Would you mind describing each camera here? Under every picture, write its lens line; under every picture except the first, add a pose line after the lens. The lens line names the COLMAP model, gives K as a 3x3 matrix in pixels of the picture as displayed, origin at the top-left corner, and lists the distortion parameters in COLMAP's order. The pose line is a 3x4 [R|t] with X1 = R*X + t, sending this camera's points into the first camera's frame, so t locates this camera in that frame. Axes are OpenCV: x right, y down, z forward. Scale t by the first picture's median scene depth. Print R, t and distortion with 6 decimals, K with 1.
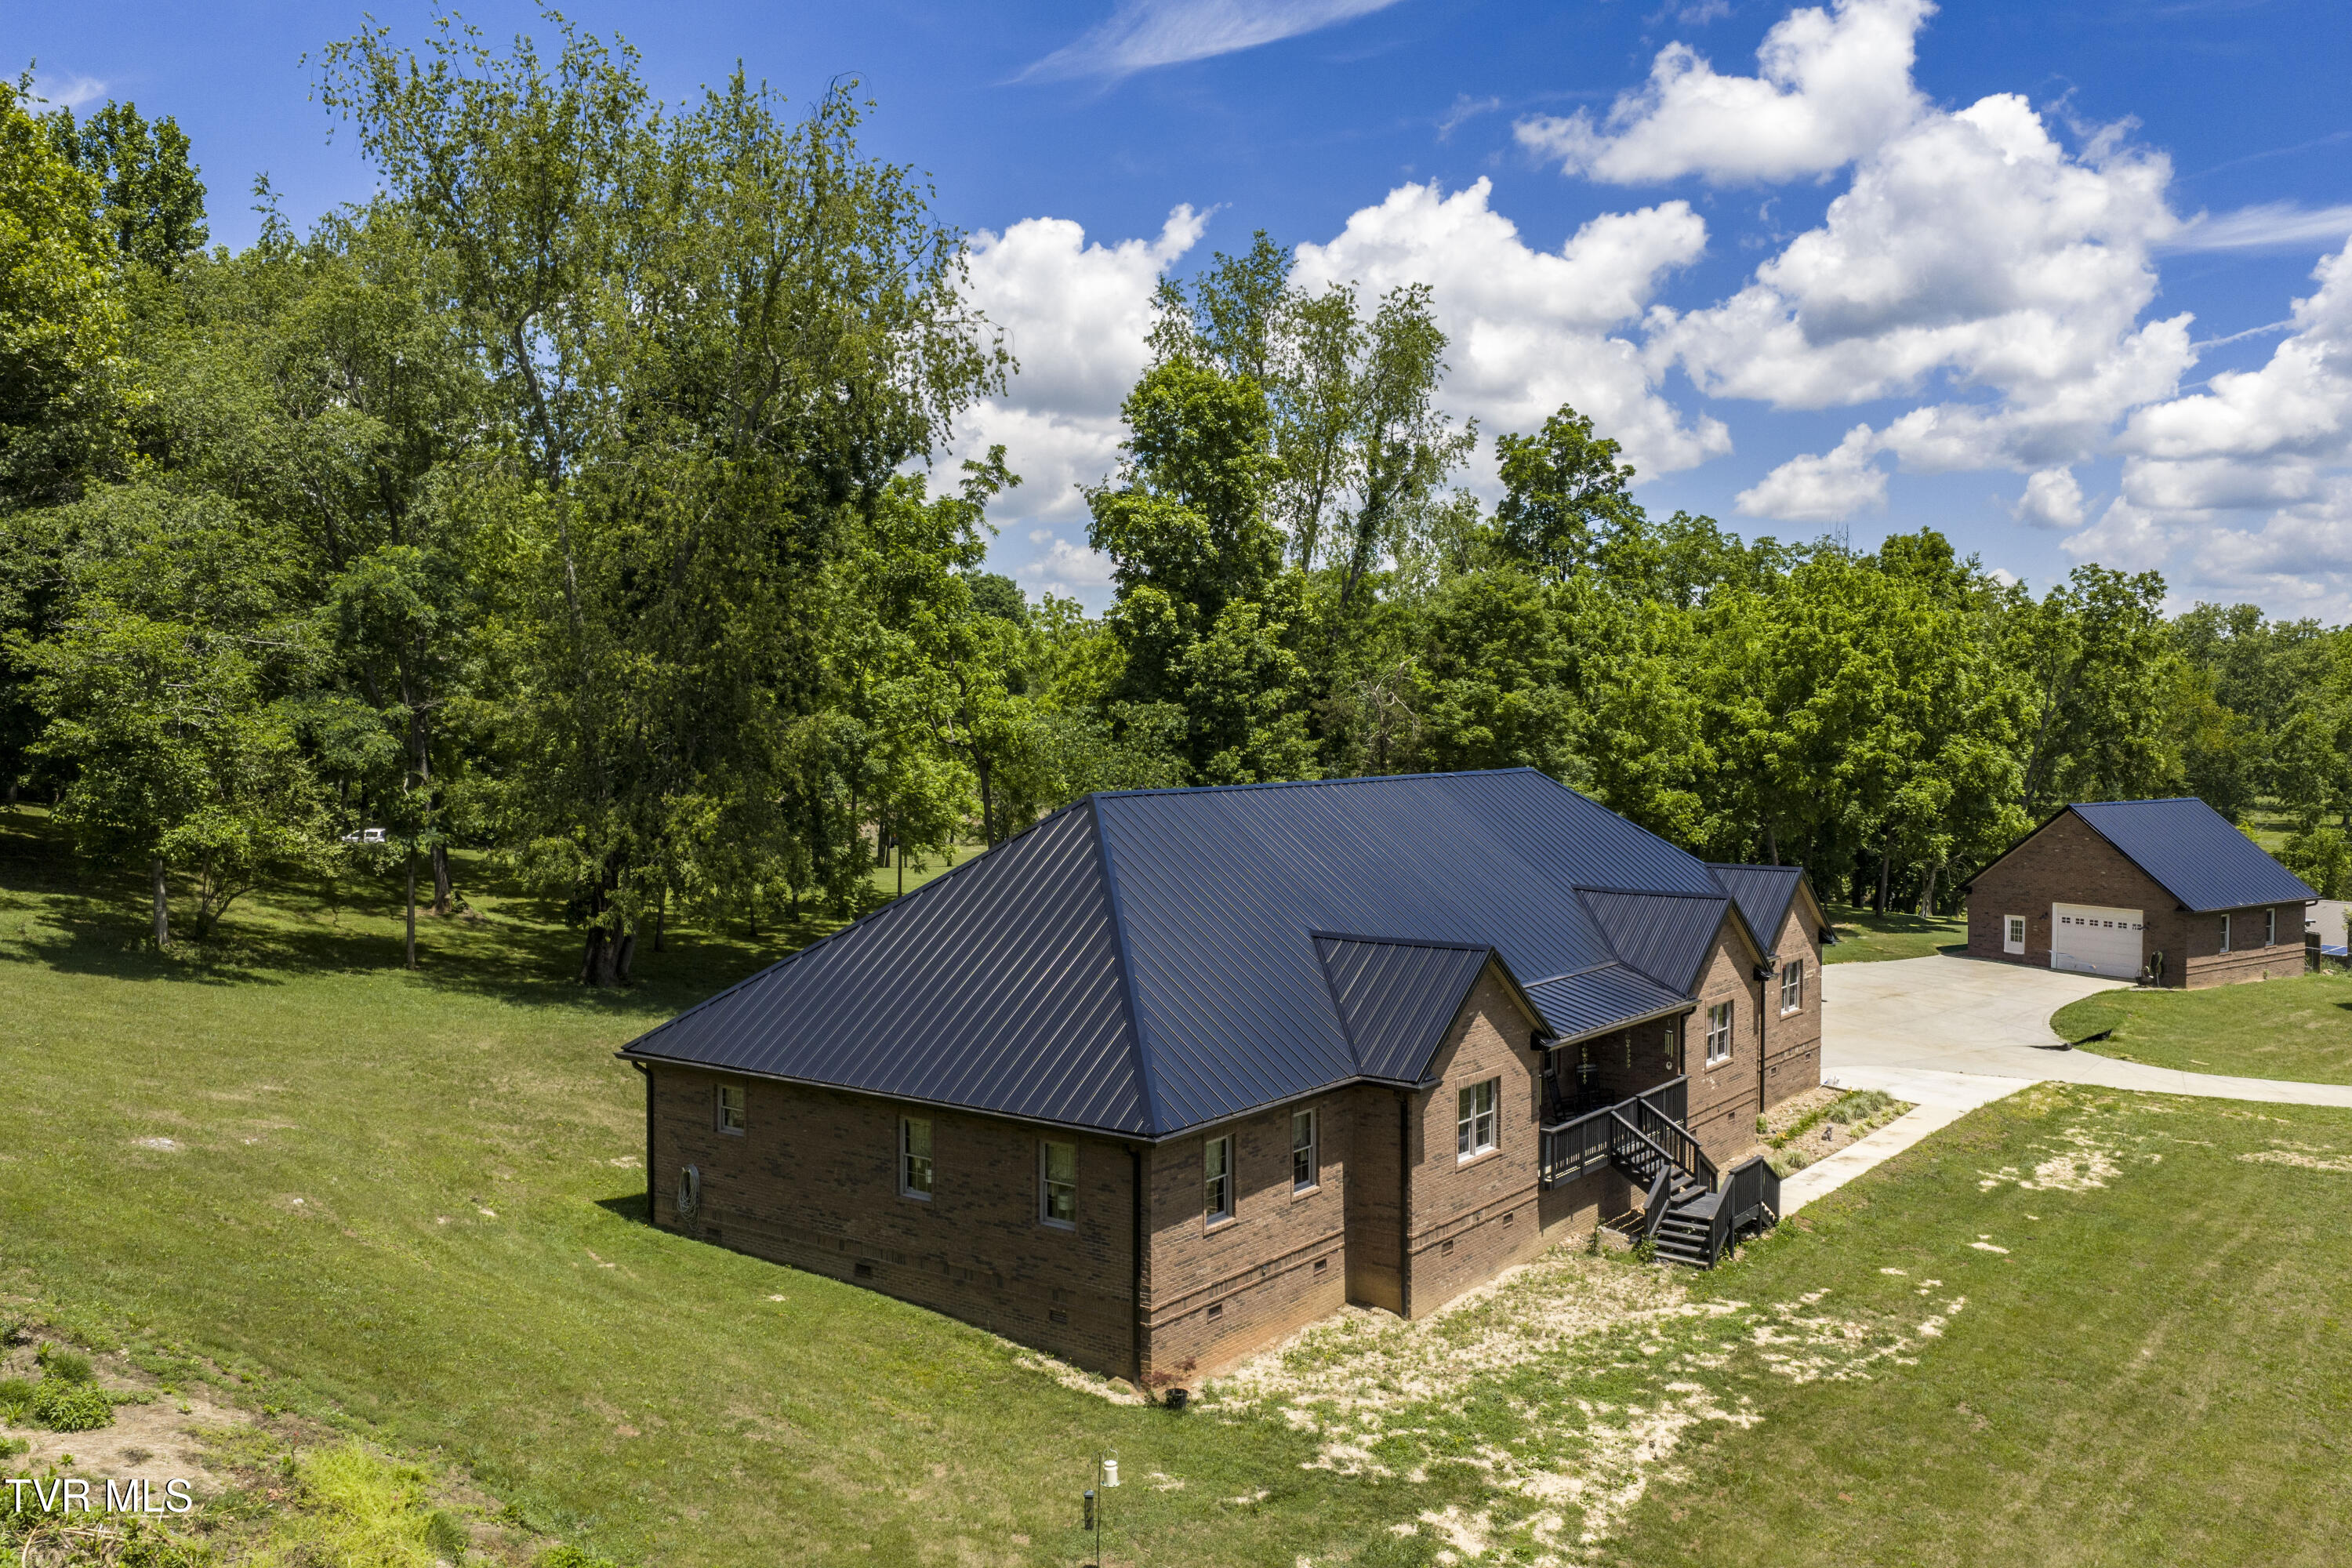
lens RADIAL K [[1949.7, 0, 1173.1], [0, 1949.7, 784.9], [0, 0, 1]] dist [0.013506, -0.018128]
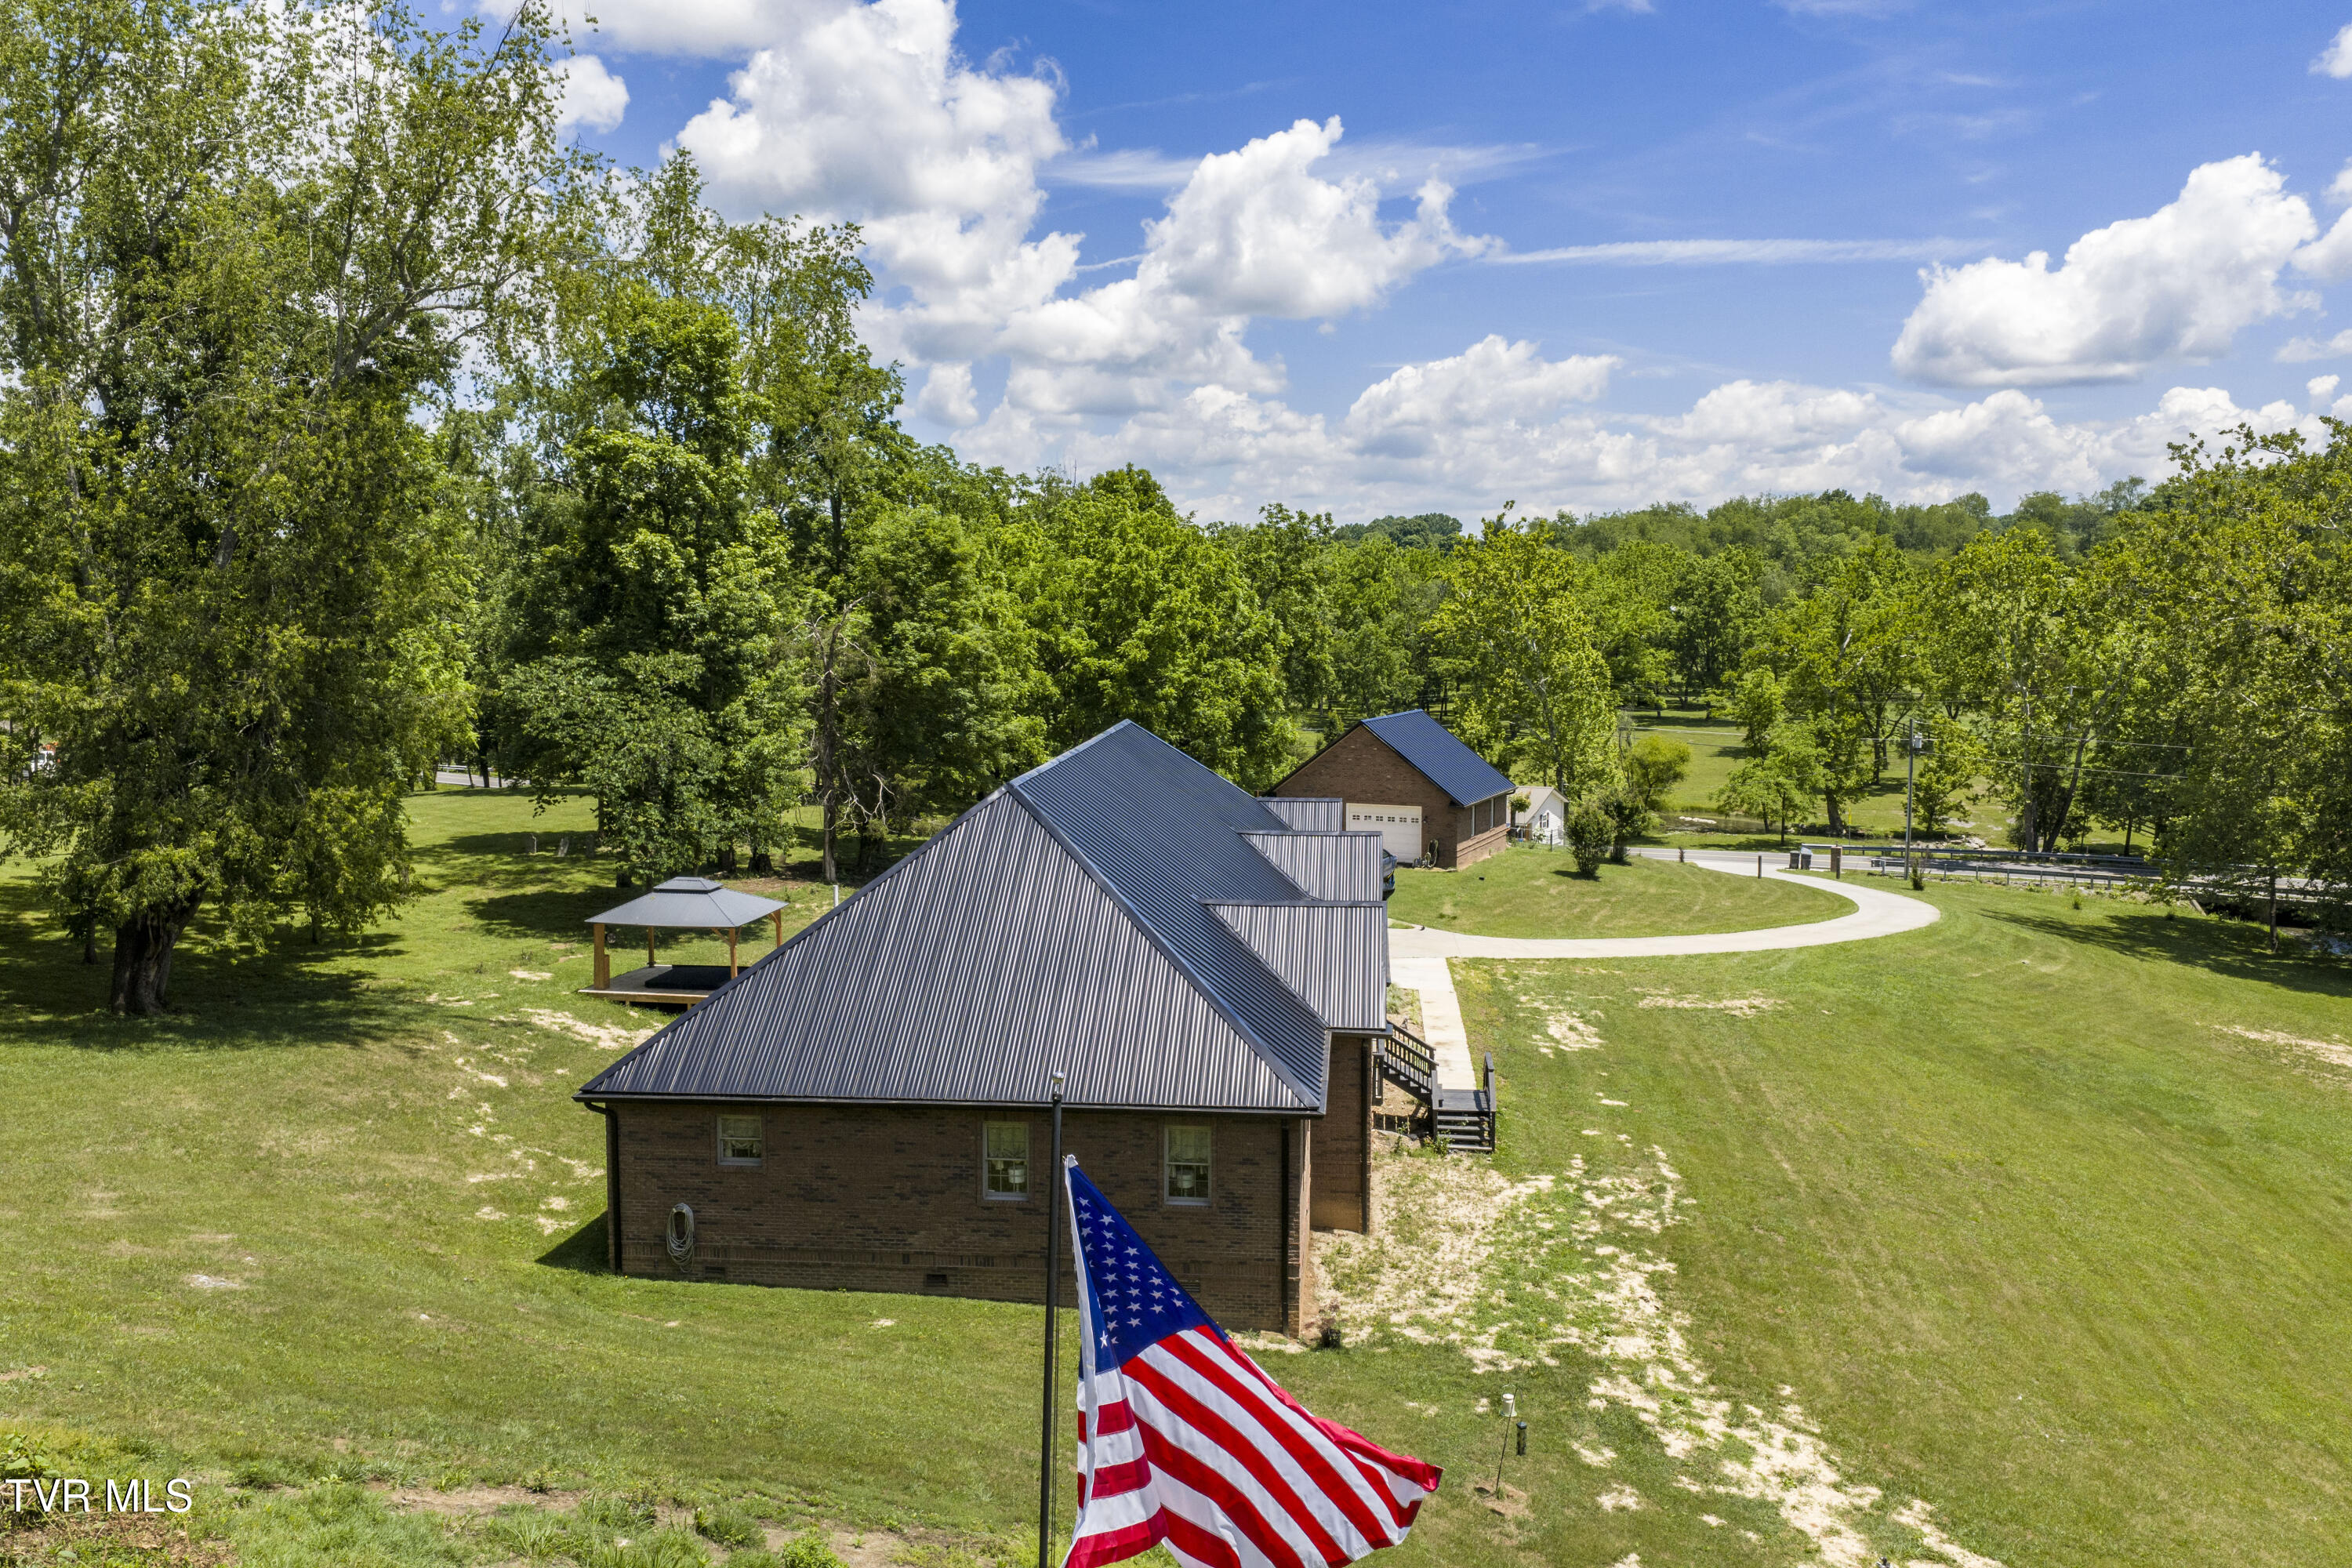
lens RADIAL K [[1949.7, 0, 1185.5], [0, 1949.7, 797.2], [0, 0, 1]] dist [0.013506, -0.018128]
pose [[0.854865, -0.053421, 0.516093, -0.259646], [0.019281, 0.997269, 0.071291, -0.031644], [-0.518492, -0.050993, 0.853560, 0.041708]]
